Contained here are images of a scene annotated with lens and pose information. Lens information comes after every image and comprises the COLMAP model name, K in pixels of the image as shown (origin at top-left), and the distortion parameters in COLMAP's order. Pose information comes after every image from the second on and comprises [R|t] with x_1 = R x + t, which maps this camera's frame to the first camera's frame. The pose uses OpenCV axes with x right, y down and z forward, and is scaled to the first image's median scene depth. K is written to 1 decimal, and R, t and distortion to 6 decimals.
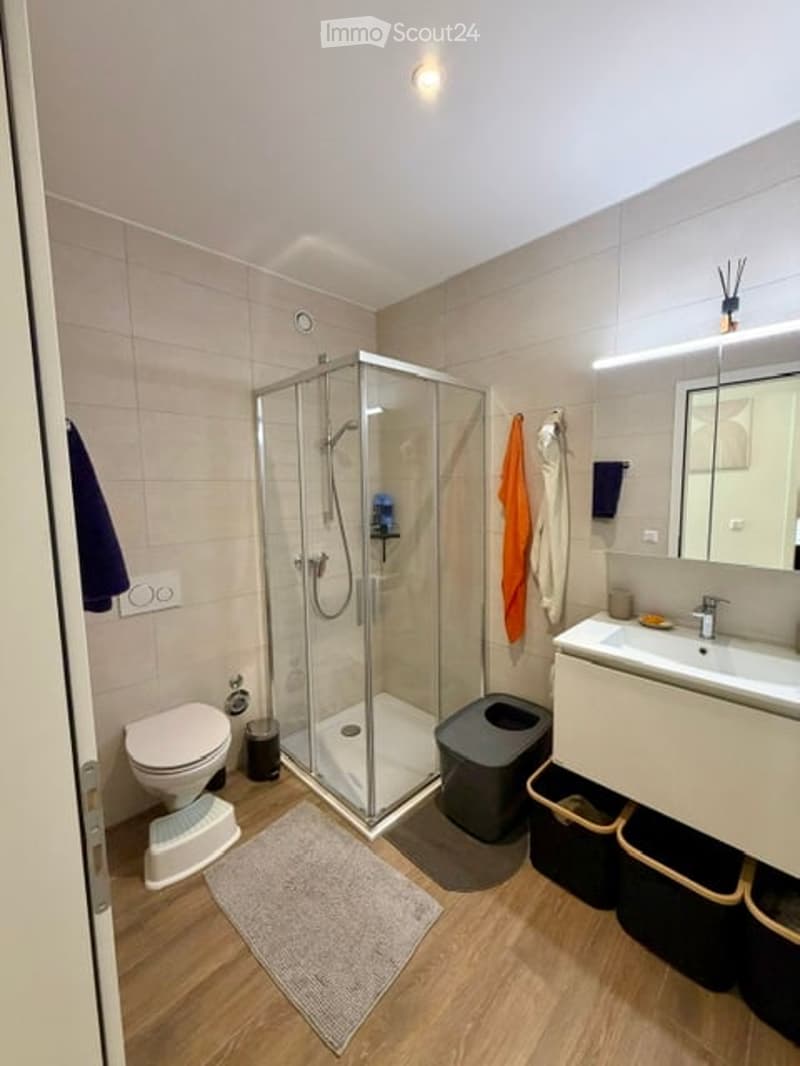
lens RADIAL K [[423.4, 0, 398.9], [0, 423.4, 530.2], [0, 0, 1]] dist [0.000799, 0.000097]
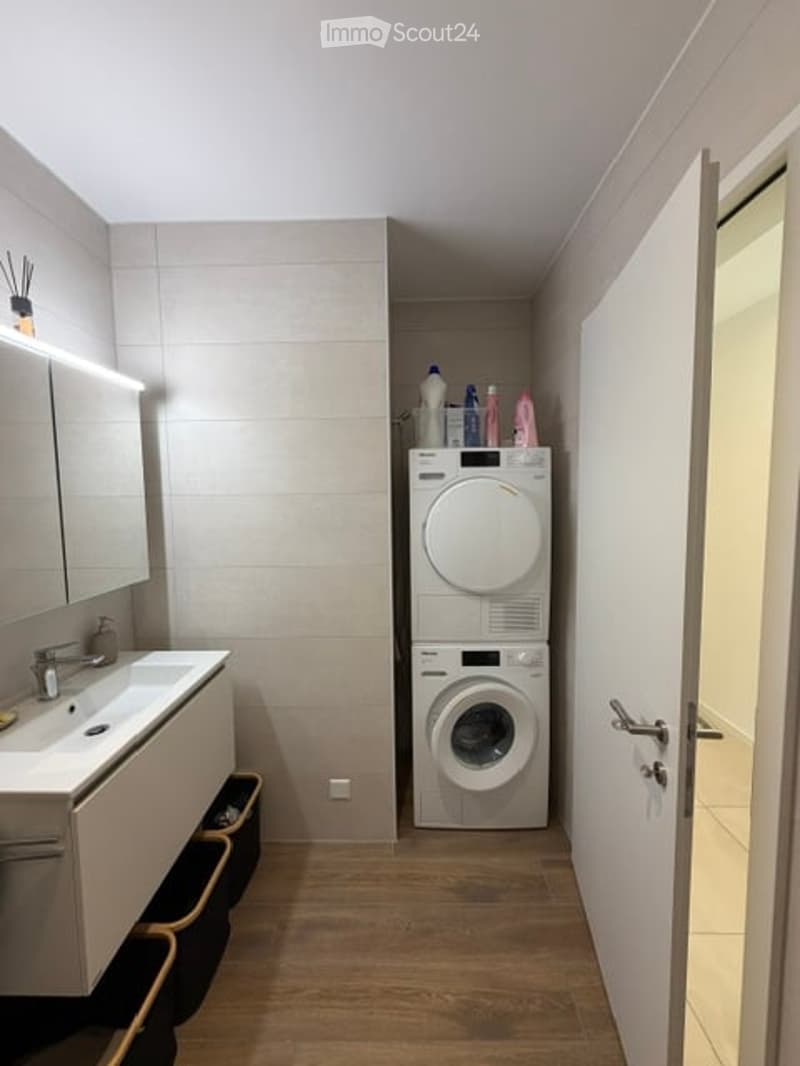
lens RADIAL K [[423.4, 0, 396.7], [0, 423.4, 530.6], [0, 0, 1]] dist [0.000799, 0.000097]
pose [[-0.700718, -0.031384, 0.712748, -0.410914], [0.100235, 0.984792, 0.141906, -0.150448], [-0.706362, 0.170878, -0.686916, 1.275475]]
